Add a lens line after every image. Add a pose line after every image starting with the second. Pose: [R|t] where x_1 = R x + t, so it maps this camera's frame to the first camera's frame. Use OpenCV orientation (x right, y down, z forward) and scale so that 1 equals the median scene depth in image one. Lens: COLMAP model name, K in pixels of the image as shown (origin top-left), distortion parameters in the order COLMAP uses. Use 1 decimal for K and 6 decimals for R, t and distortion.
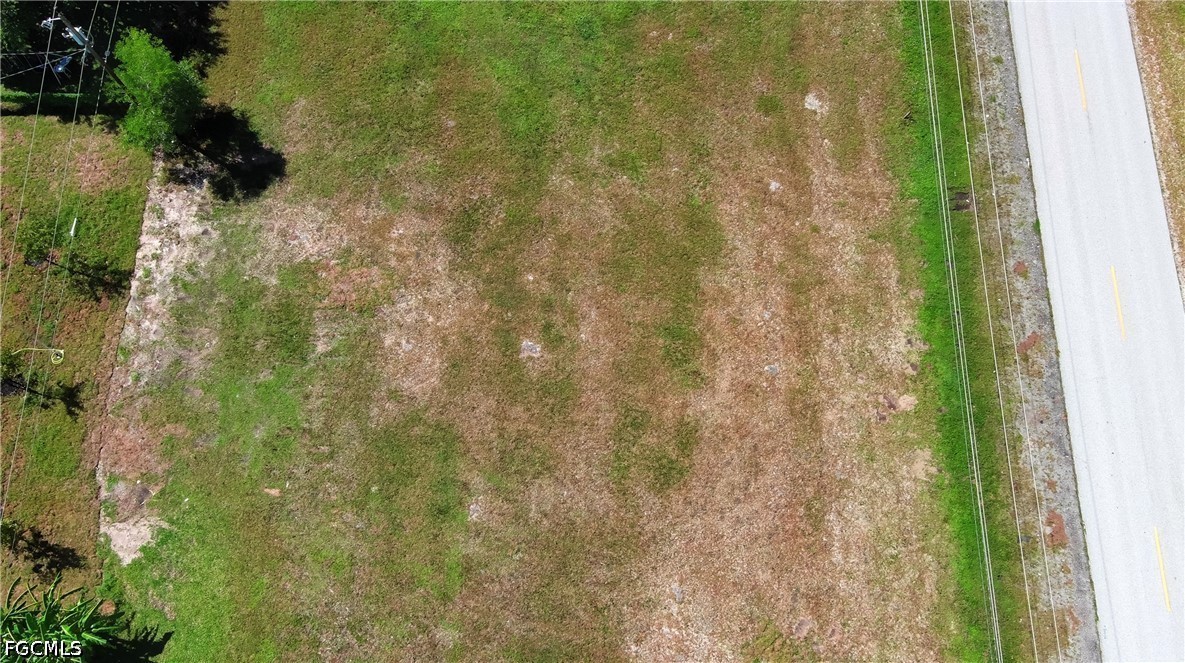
lens RADIAL K [[985.8, 0, 600.0], [0, 985.8, 330.4], [0, 0, 1]] dist [0.025395, -0.051462]
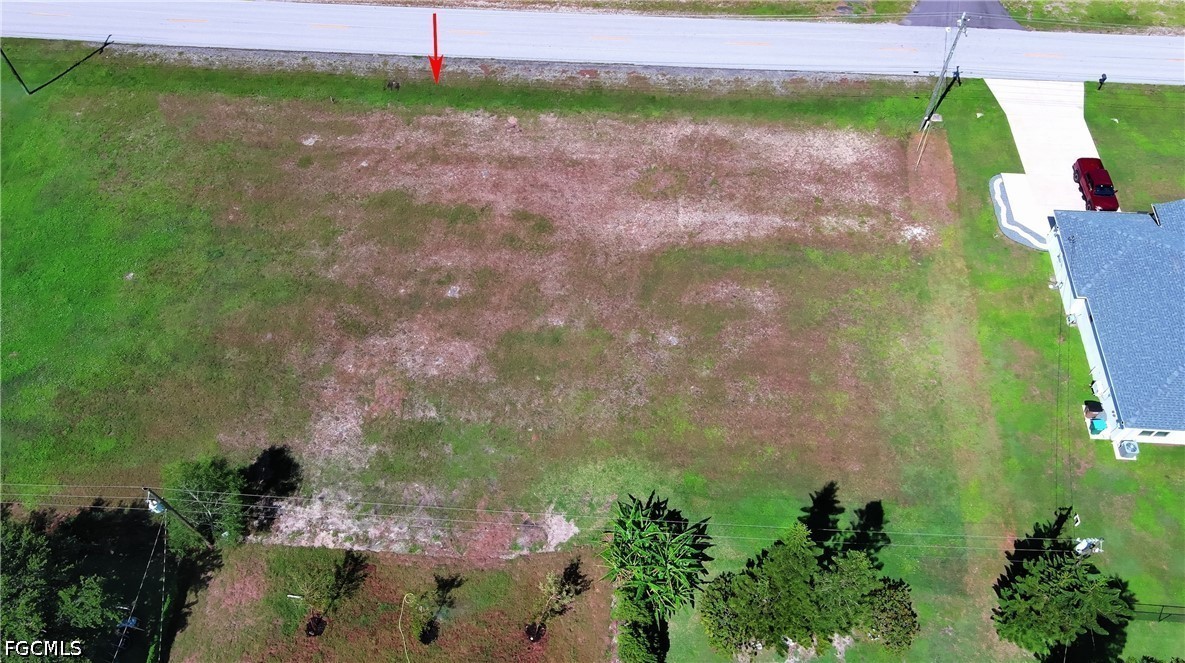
lens RADIAL K [[985.8, 0, 600.0], [0, 985.8, 330.4], [0, 0, 1]] dist [0.025395, -0.051462]
pose [[0.042258, -0.819487, 0.571537, -0.963801], [0.942967, 0.221768, 0.248258, -0.129842], [-0.330192, 0.528450, 0.782121, -0.221629]]
